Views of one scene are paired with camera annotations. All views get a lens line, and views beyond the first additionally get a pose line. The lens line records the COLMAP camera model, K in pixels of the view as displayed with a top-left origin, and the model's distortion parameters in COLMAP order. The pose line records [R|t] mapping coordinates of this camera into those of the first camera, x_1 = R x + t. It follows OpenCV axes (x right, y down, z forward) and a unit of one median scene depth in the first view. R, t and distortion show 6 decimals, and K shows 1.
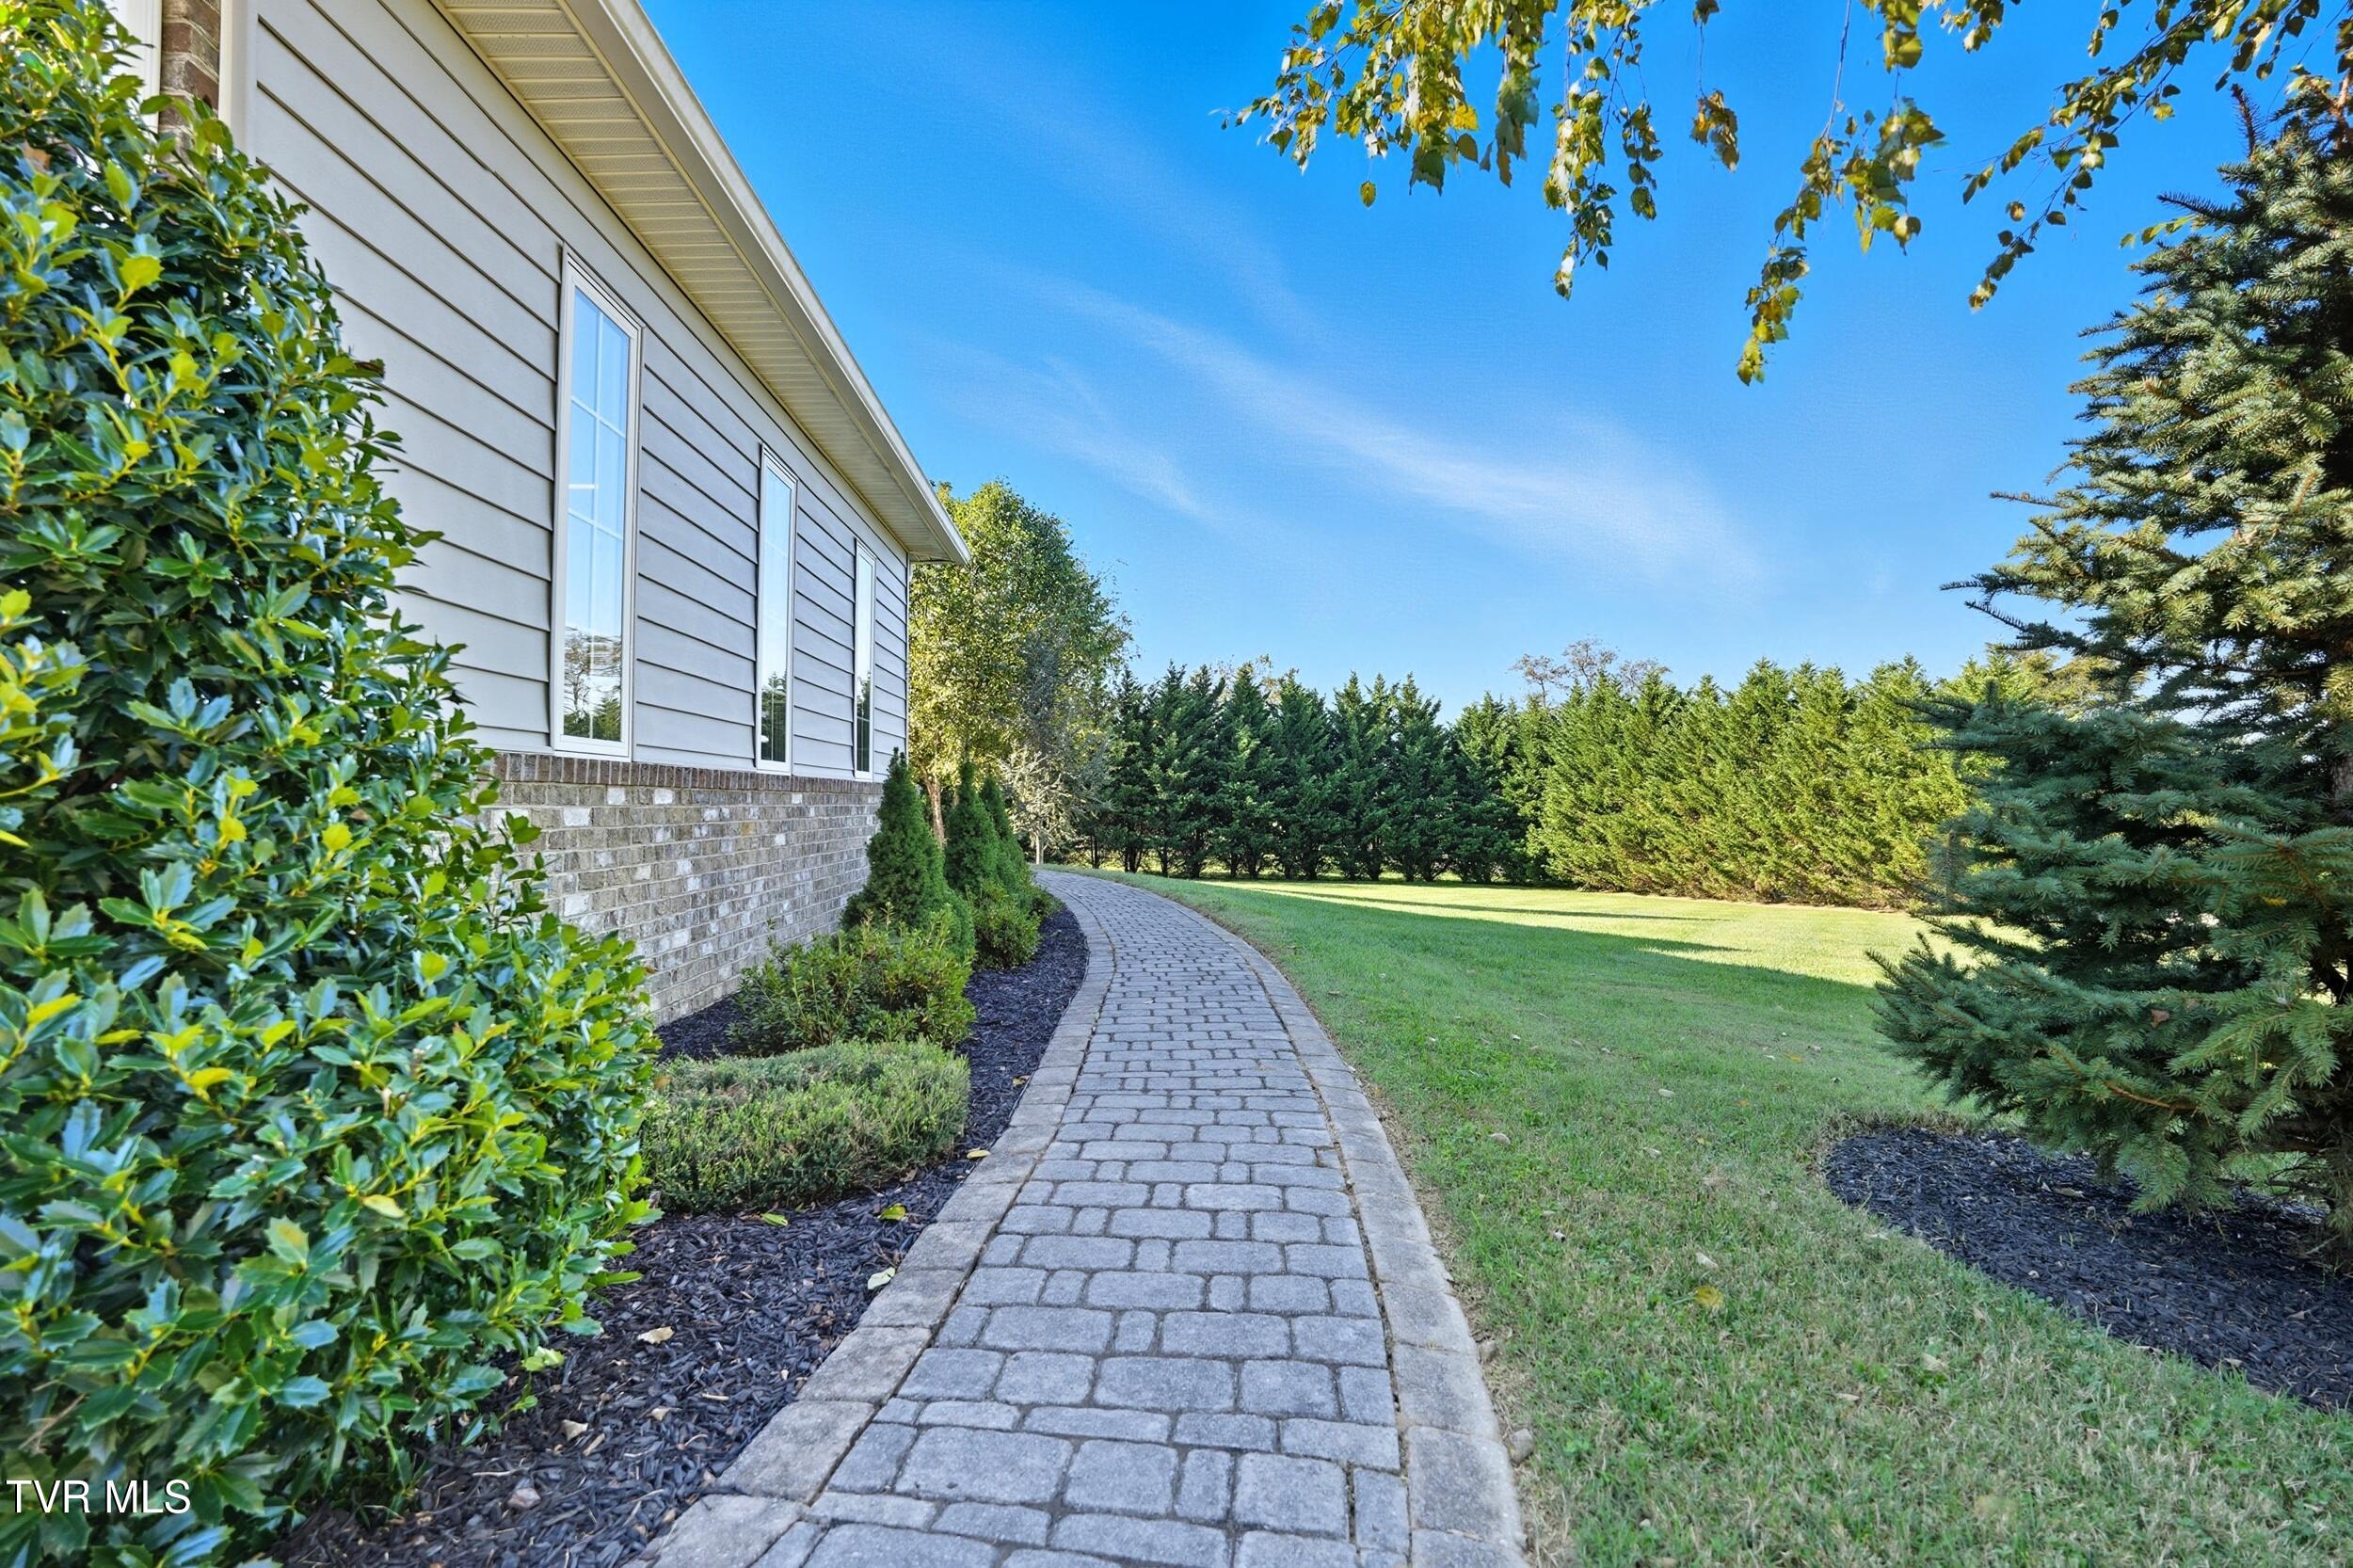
lens RADIAL K [[1034.9, 0, 1176.5], [0, 1034.9, 784.0], [0, 0, 1]] dist [0.002025, 0.000212]
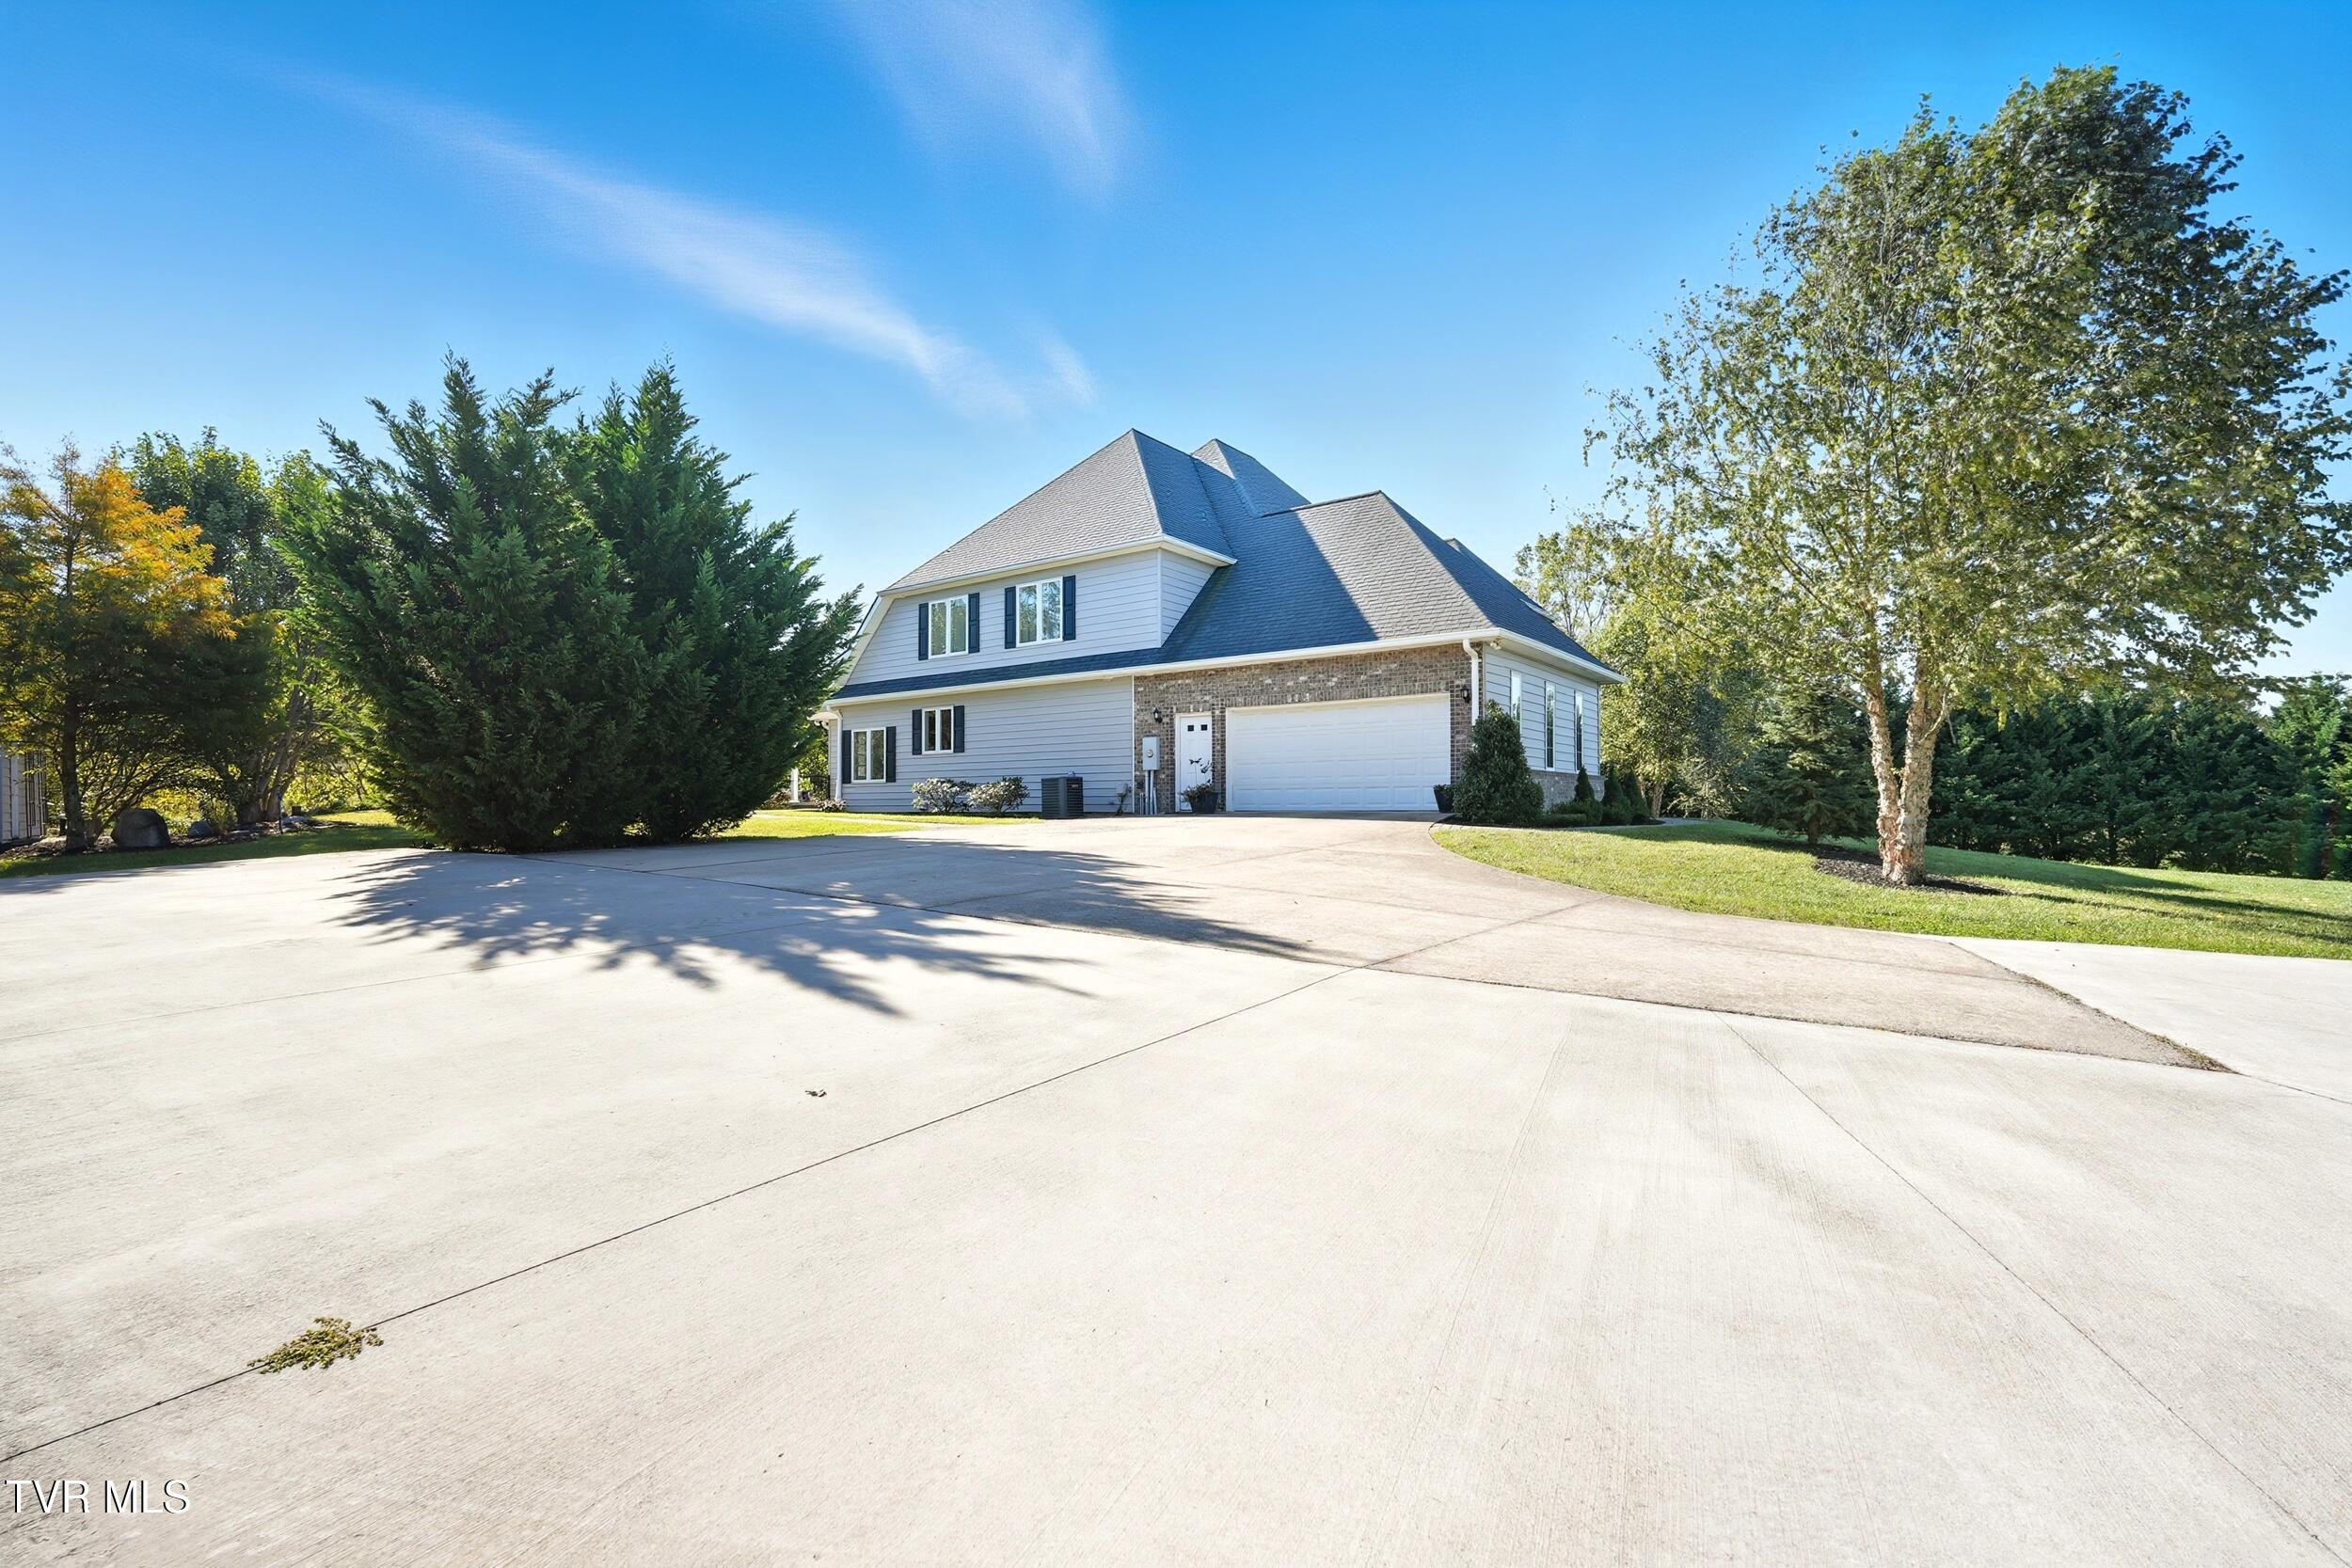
lens RADIAL K [[1034.4, 0, 1176.0], [0, 1034.4, 784.0], [0, 0, 1]] dist [0.002025, 0.000212]
pose [[0.767770, -0.012697, -0.640599, 0.127775], [0.009228, 0.999919, -0.008760, 0.007813], [0.640659, 0.000814, 0.767825, -0.361517]]
